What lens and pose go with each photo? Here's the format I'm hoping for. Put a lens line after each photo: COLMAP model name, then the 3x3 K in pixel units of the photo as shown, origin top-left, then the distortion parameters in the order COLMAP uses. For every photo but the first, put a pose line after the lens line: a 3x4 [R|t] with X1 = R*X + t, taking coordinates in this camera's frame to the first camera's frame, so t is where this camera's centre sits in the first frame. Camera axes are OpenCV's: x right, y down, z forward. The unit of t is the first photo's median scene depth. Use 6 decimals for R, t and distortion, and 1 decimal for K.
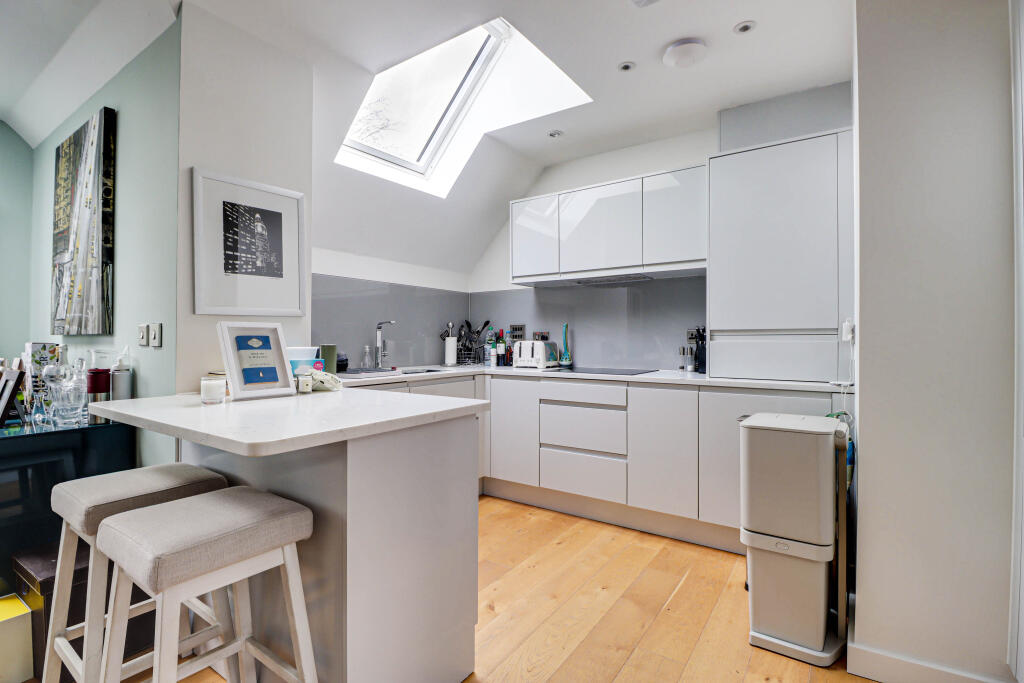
lens RADIAL K [[486.1, 0, 513.9], [0, 486.1, 335.5], [0, 0, 1]] dist [-0.000231, -0.010538]
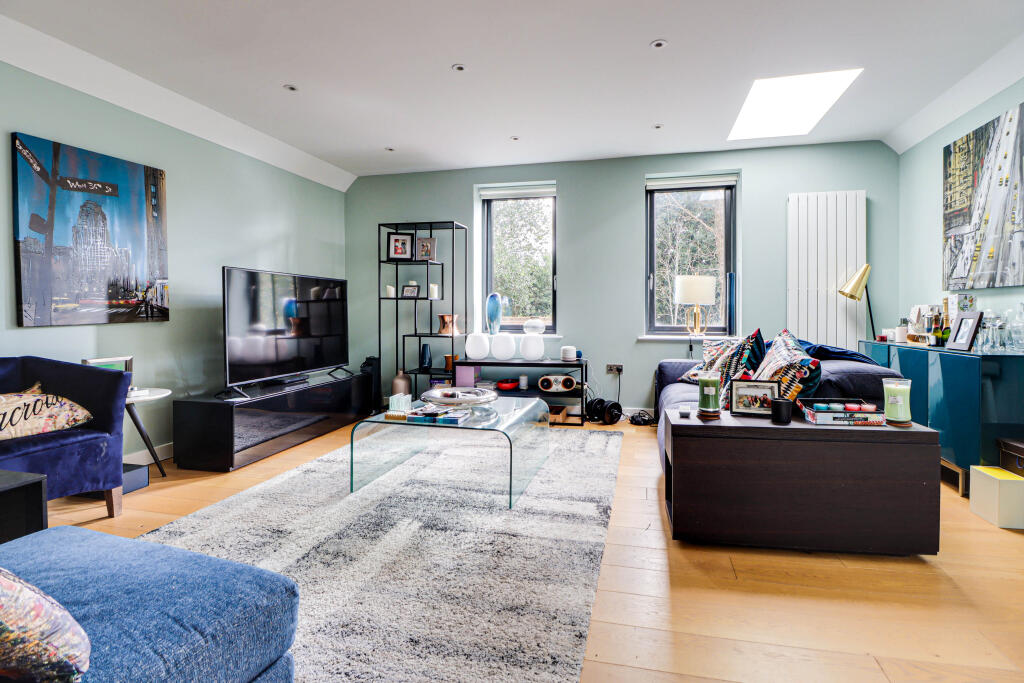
lens RADIAL K [[485.0, 0, 549.5], [0, 485.0, 315.9], [0, 0, 1]] dist [-0.000211, -0.009354]
pose [[0.379944, 0.006161, -0.924989, -0.154983], [0.006121, 0.999939, 0.009175, 0.049224], [0.924989, -0.009148, 0.379883, -0.505369]]
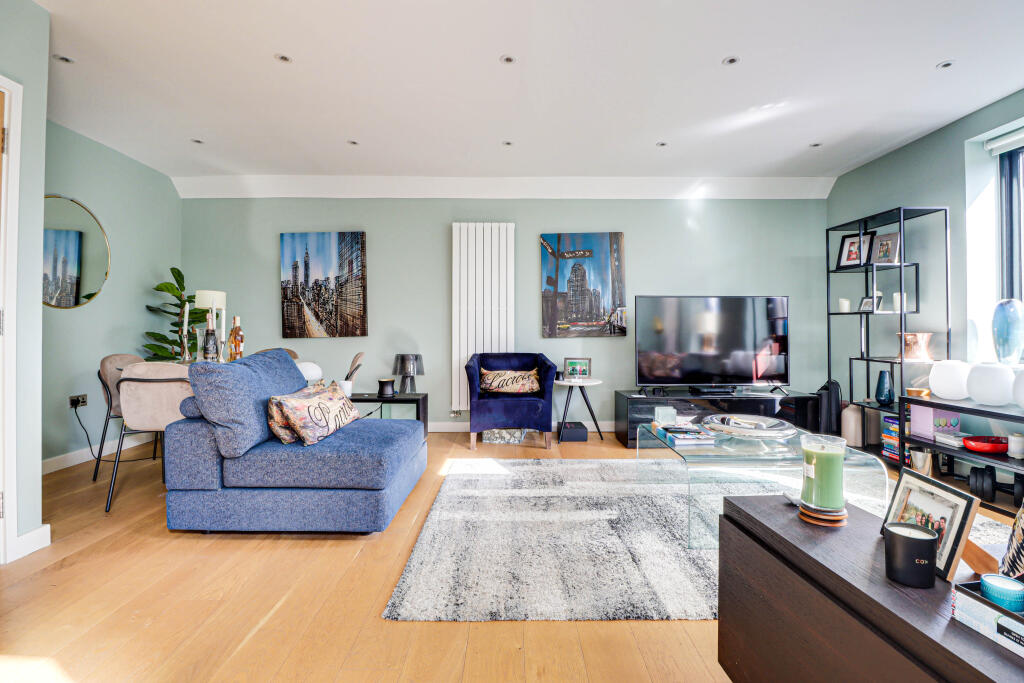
lens RADIAL K [[482.8, 0, 507.3], [0, 482.8, 328.3], [0, 0, 1]] dist [0.003647, -0.009784]
pose [[-0.827614, -0.002359, -0.561293, -0.317852], [0.002599, 0.999964, -0.008036, 0.053035], [0.561292, -0.008110, -0.827578, 0.299768]]
